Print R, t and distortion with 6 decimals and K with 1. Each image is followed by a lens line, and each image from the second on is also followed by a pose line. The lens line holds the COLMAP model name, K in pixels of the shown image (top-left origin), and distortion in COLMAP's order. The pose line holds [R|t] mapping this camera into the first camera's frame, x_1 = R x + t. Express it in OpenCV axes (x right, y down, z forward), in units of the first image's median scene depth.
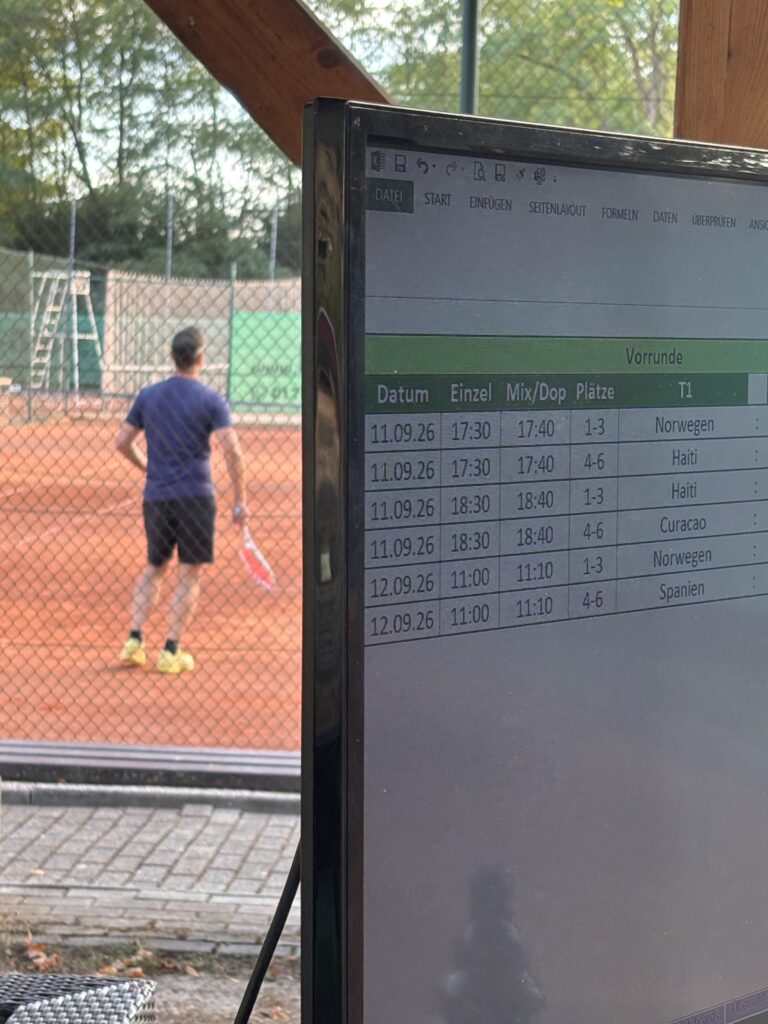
lens RADIAL K [[2356.0, 0, 383.5], [0, 2356.0, 512.6], [0, 0, 1]] dist [0.004911, 0.000000]
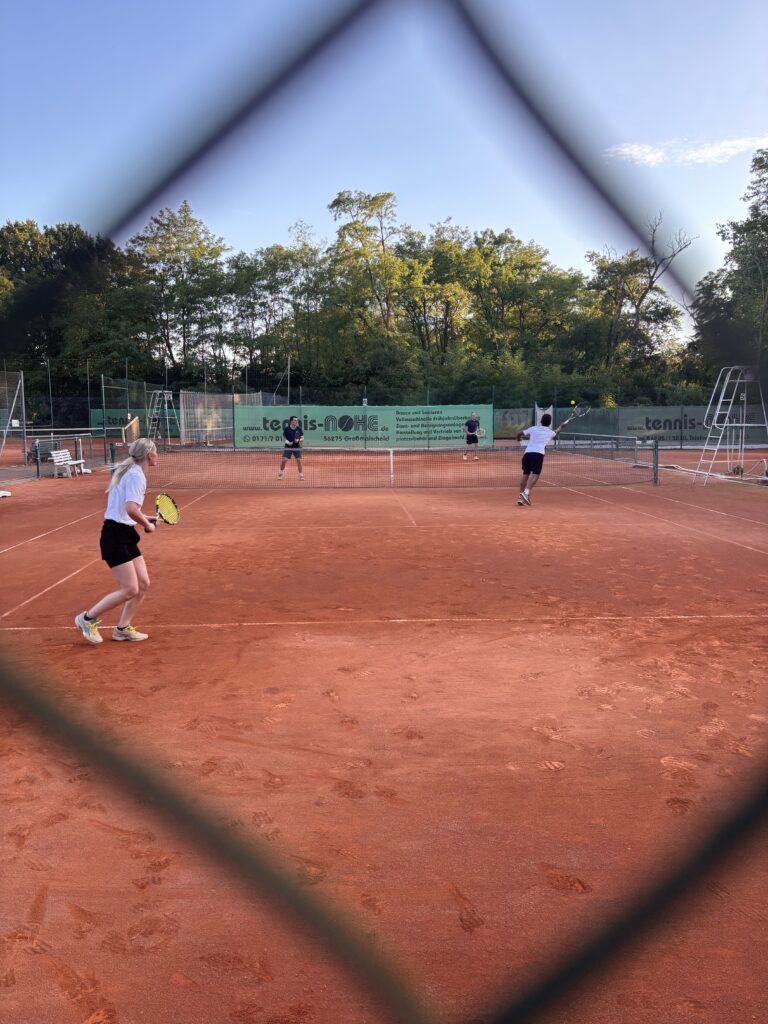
lens RADIAL K [[772.6, 0, 386.4], [0, 772.6, 509.5], [0, 0, 1]] dist [0.004352, 0.000533]
pose [[0.990202, -0.040967, 0.133497, -0.012398], [0.034330, 0.998075, 0.051647, -0.009506], [-0.135356, -0.046558, 0.989703, 0.118833]]
